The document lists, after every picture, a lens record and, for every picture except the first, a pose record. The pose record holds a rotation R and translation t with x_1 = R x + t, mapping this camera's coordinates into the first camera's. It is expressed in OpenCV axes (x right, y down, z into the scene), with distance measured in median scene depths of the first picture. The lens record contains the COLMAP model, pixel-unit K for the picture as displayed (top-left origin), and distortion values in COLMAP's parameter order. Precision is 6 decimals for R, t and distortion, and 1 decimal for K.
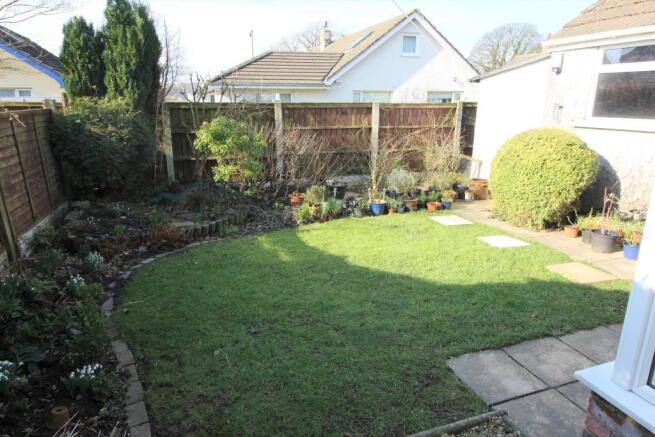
lens RADIAL K [[420.2, 0, 329.7], [0, 420.2, 221.9], [0, 0, 1]] dist [0.004314, -0.001290]
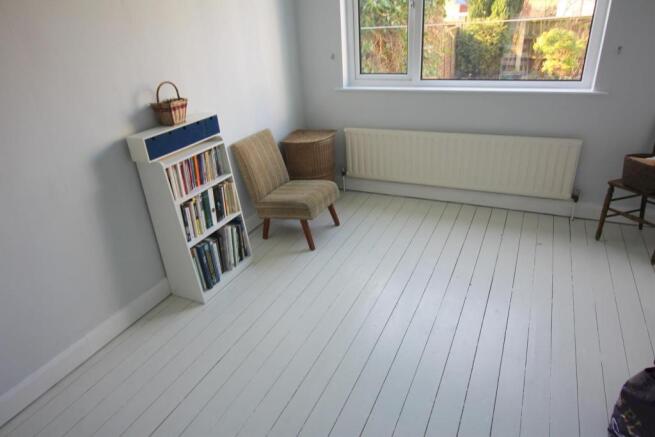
lens RADIAL K [[420.2, 0, 326.2], [0, 420.2, 219.6], [0, 0, 1]] dist [0.004314, -0.001290]
pose [[0.705094, 0.270268, -0.655589, 0.307562], [-0.139692, 0.959342, 0.245251, 0.146199], [0.695218, -0.081345, 0.714181, -0.669182]]
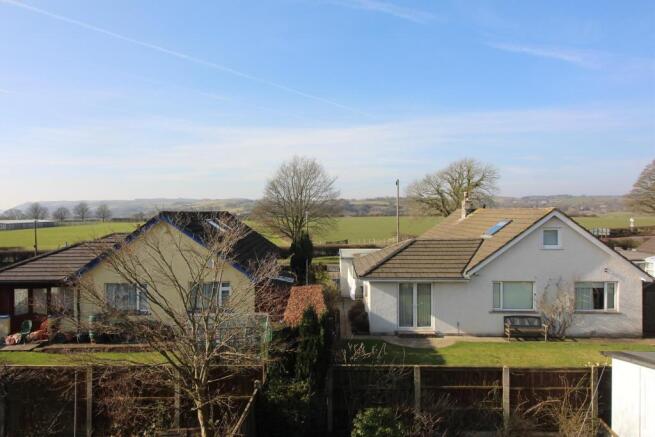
lens RADIAL K [[420.2, 0, 326.2], [0, 420.2, 221.1], [0, 0, 1]] dist [0.004314, -0.001290]
pose [[0.943391, -0.000712, -0.331683, 0.036043], [-0.095674, 0.956909, -0.274176, -0.366428], [0.317585, 0.290388, 0.902671, -0.341466]]
